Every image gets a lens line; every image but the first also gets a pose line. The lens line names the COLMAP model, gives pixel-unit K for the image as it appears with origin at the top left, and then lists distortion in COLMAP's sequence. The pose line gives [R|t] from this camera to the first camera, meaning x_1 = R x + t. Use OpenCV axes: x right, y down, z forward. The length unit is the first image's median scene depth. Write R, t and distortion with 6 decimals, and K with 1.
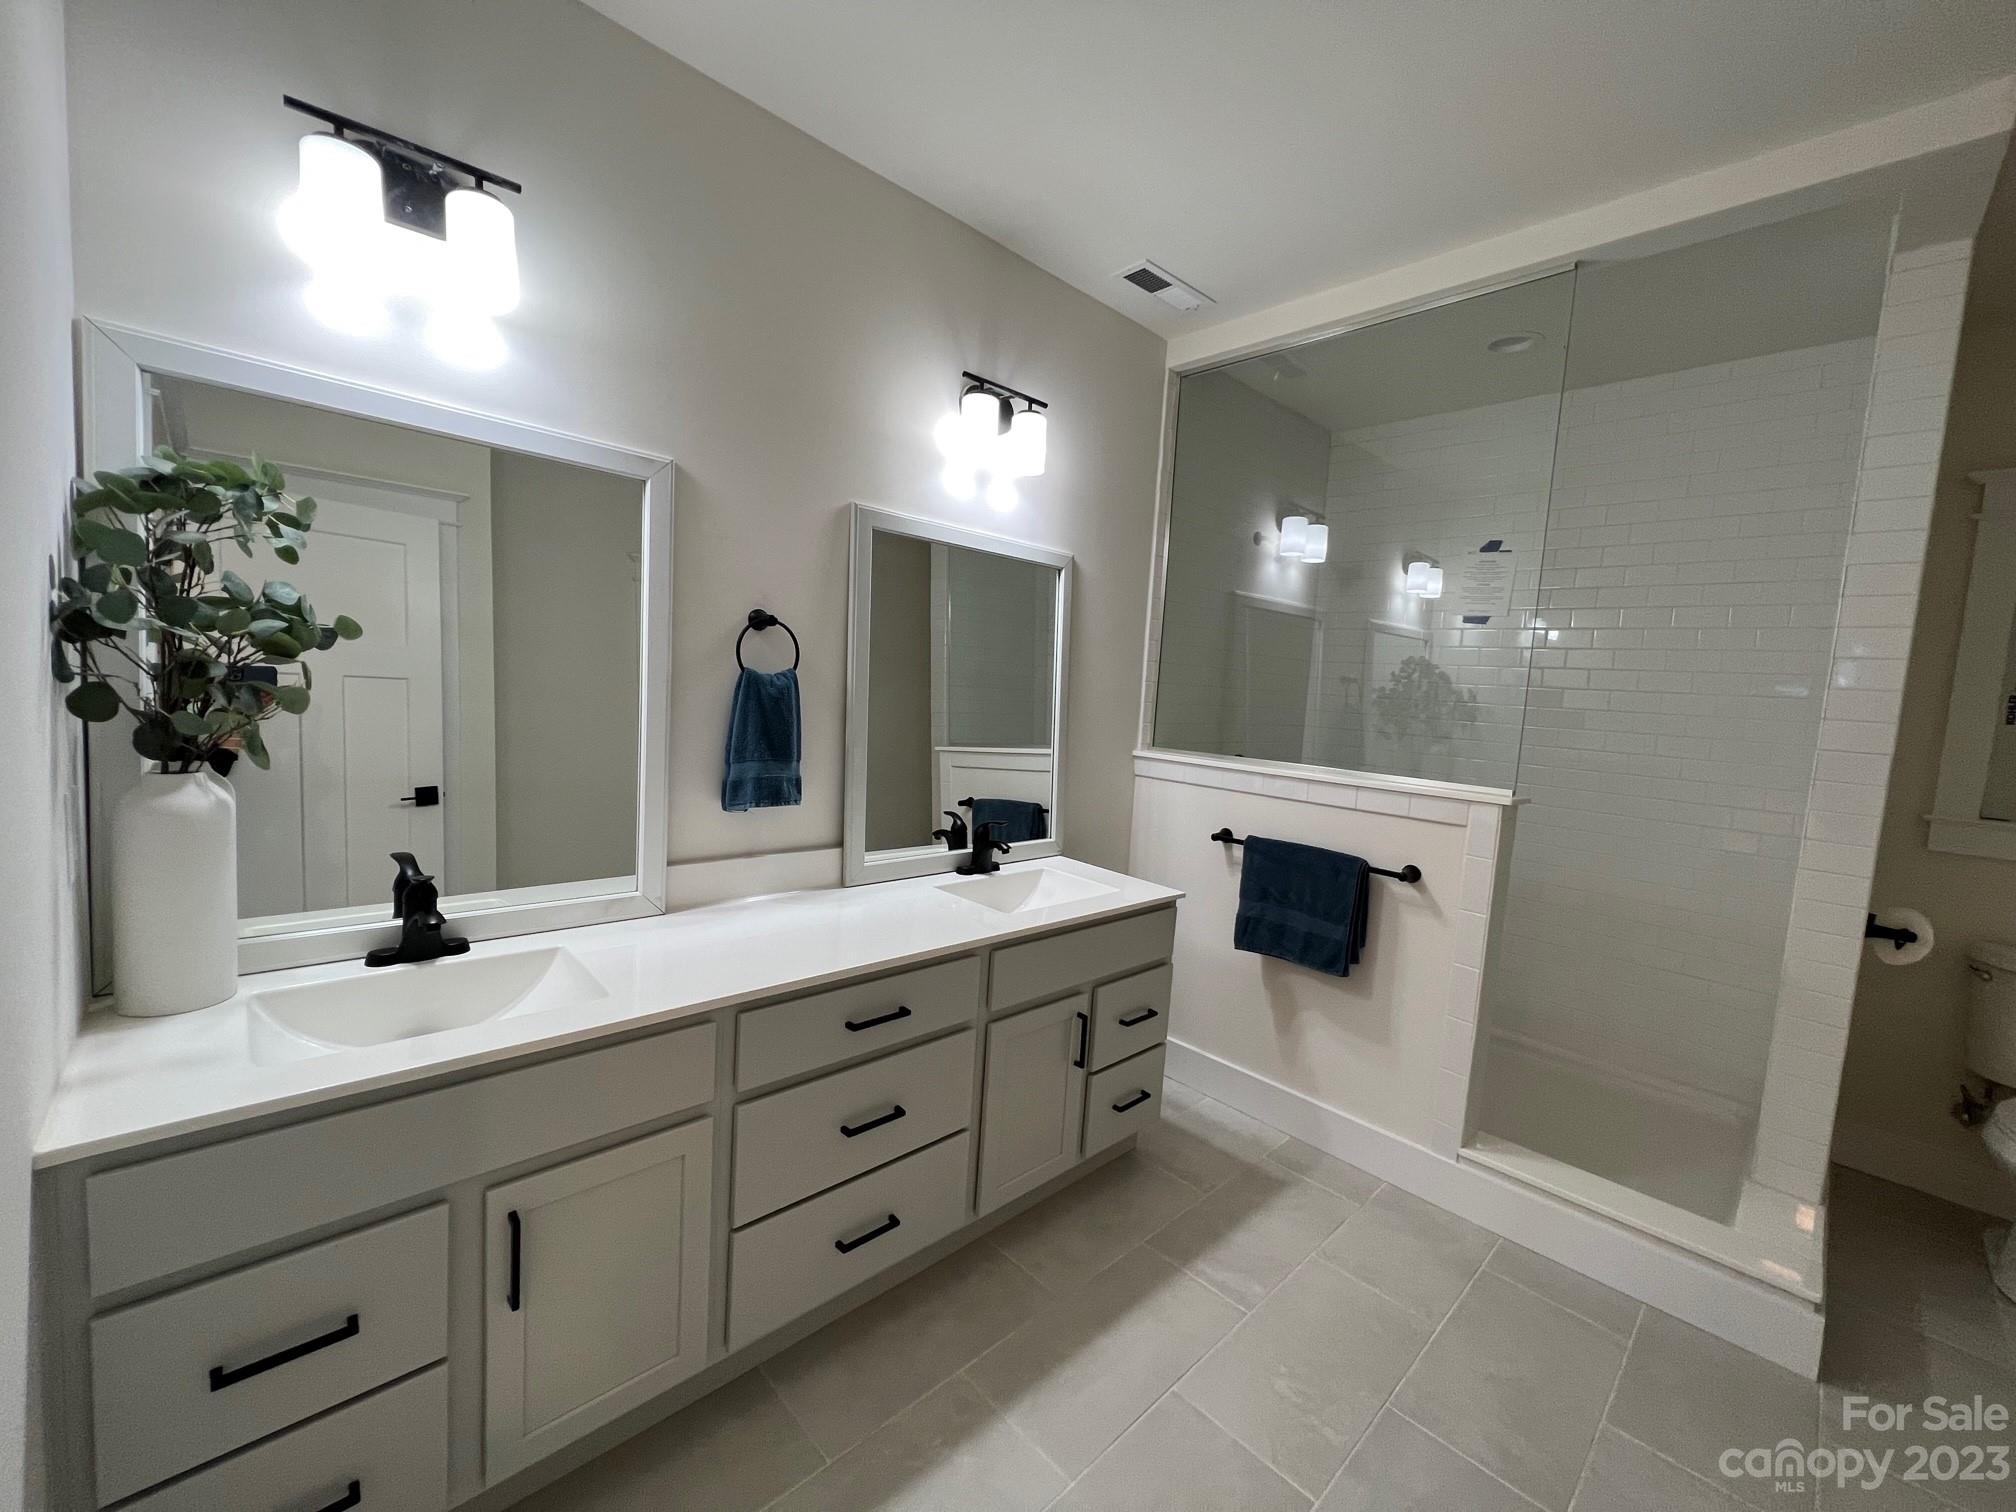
lens RADIAL K [[807.8, 0, 1000.9], [0, 807.8, 750.7], [0, 0, 1]] dist [0.004018, 0.000106]
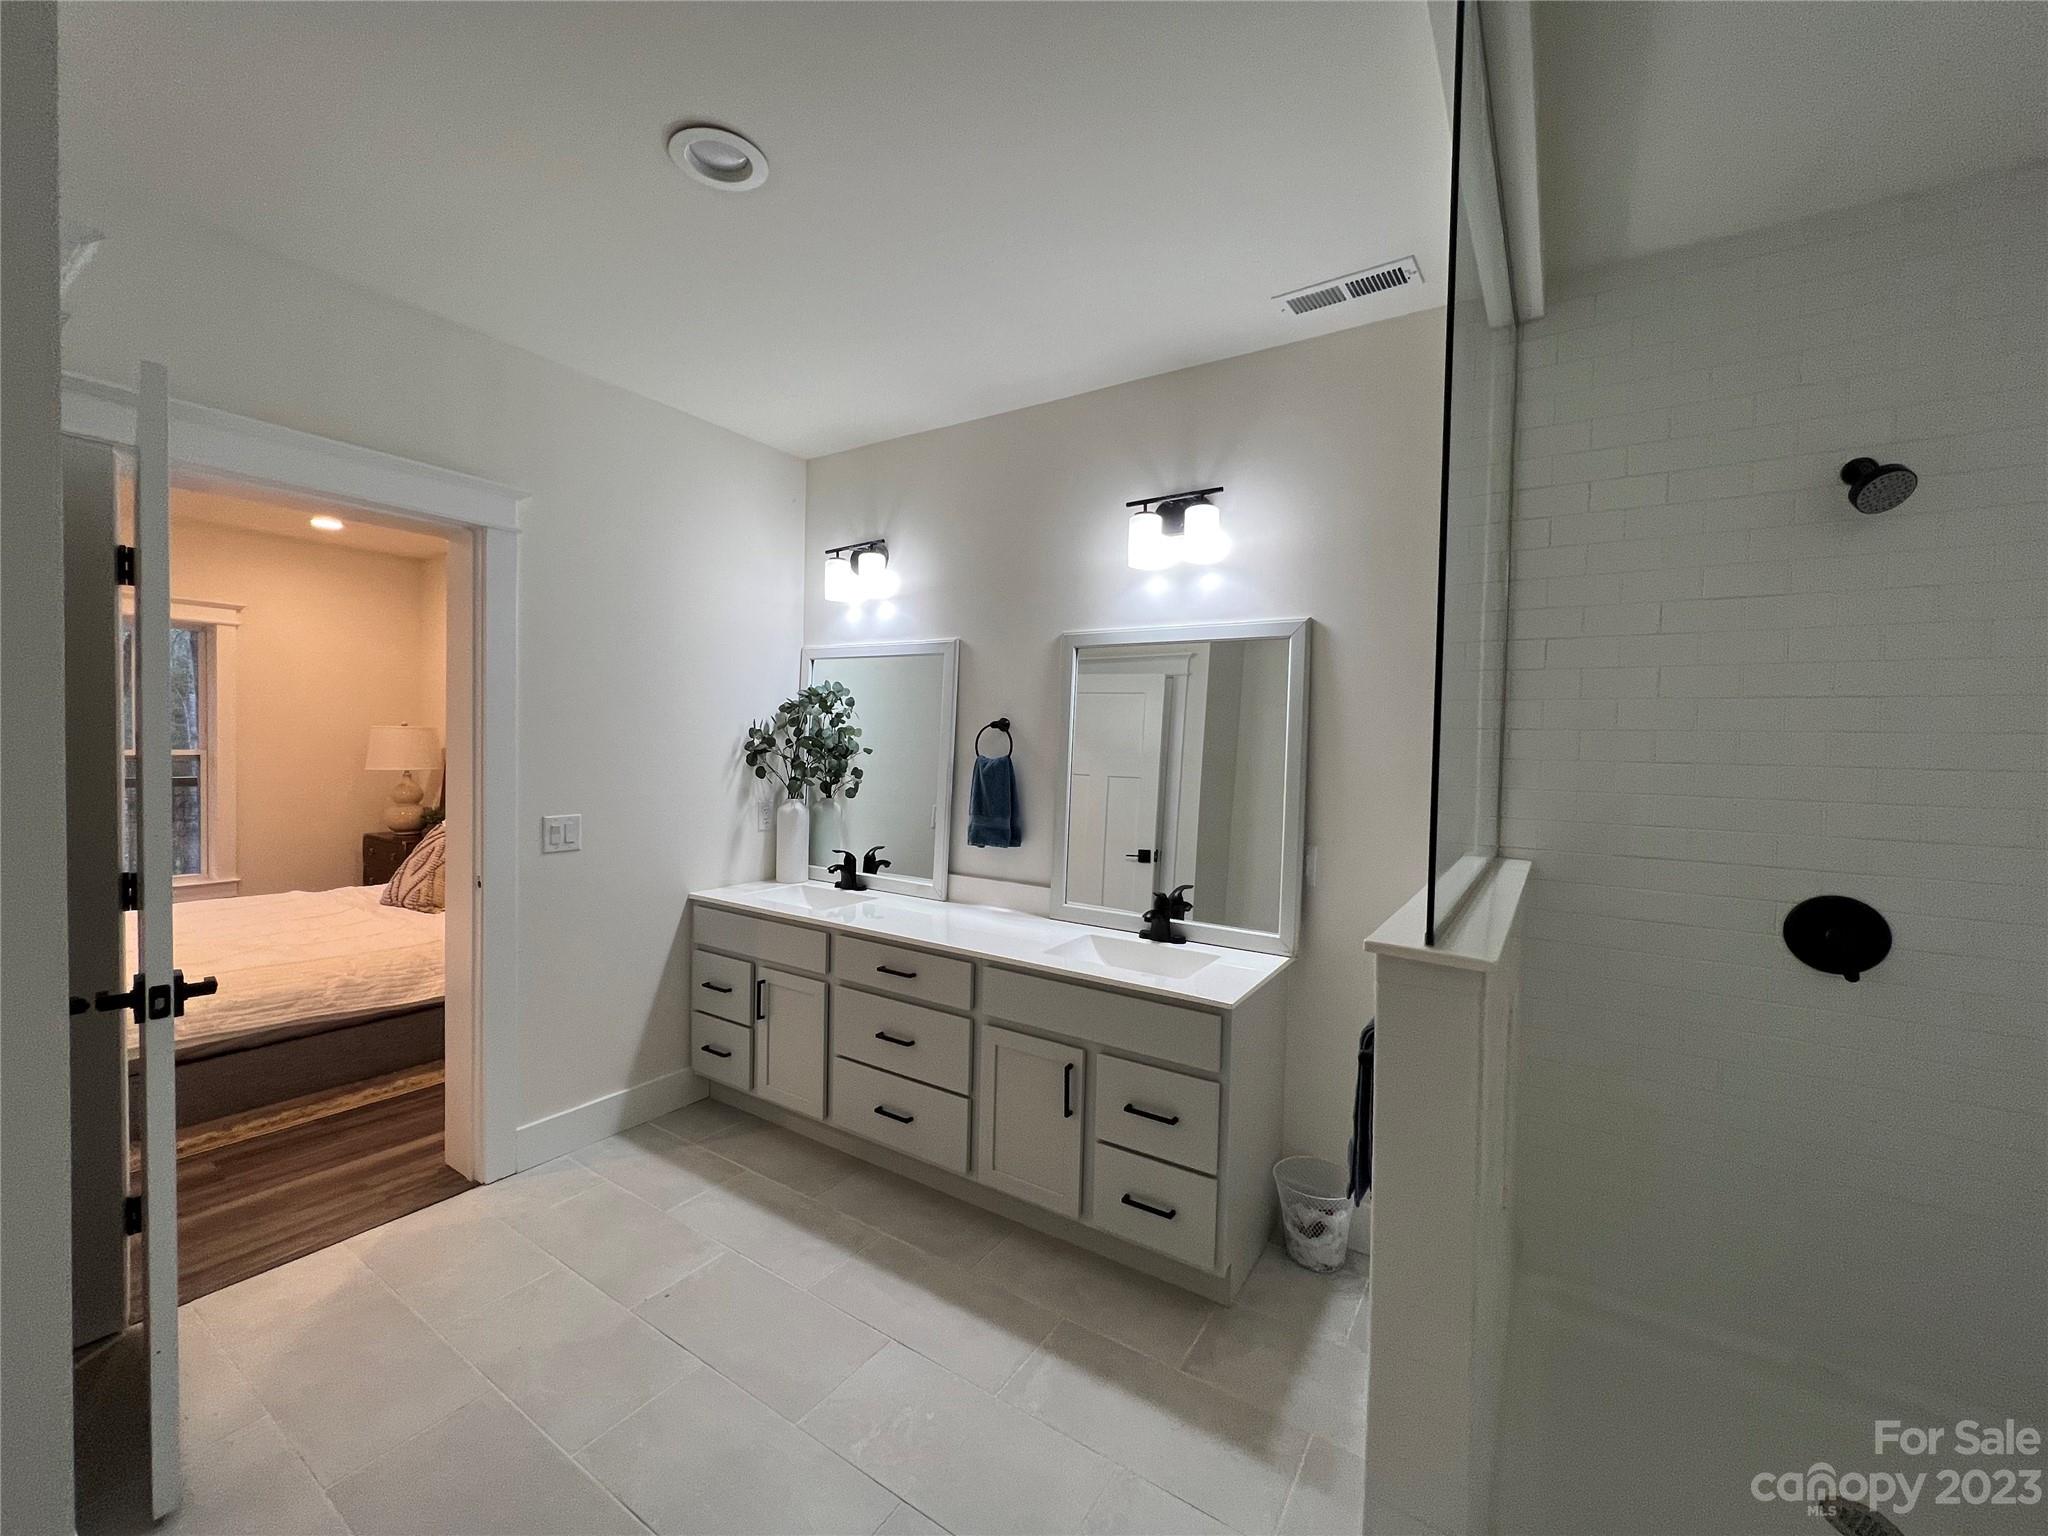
lens RADIAL K [[820.6, 0, 1019.1], [0, 820.6, 771.5], [0, 0, 1]] dist [0.004018, 0.000106]
pose [[0.233427, -0.028431, -0.971958, 1.294051], [-0.097515, 0.993849, -0.052491, 0.005131], [0.967472, 0.107033, 0.229219, 0.726508]]
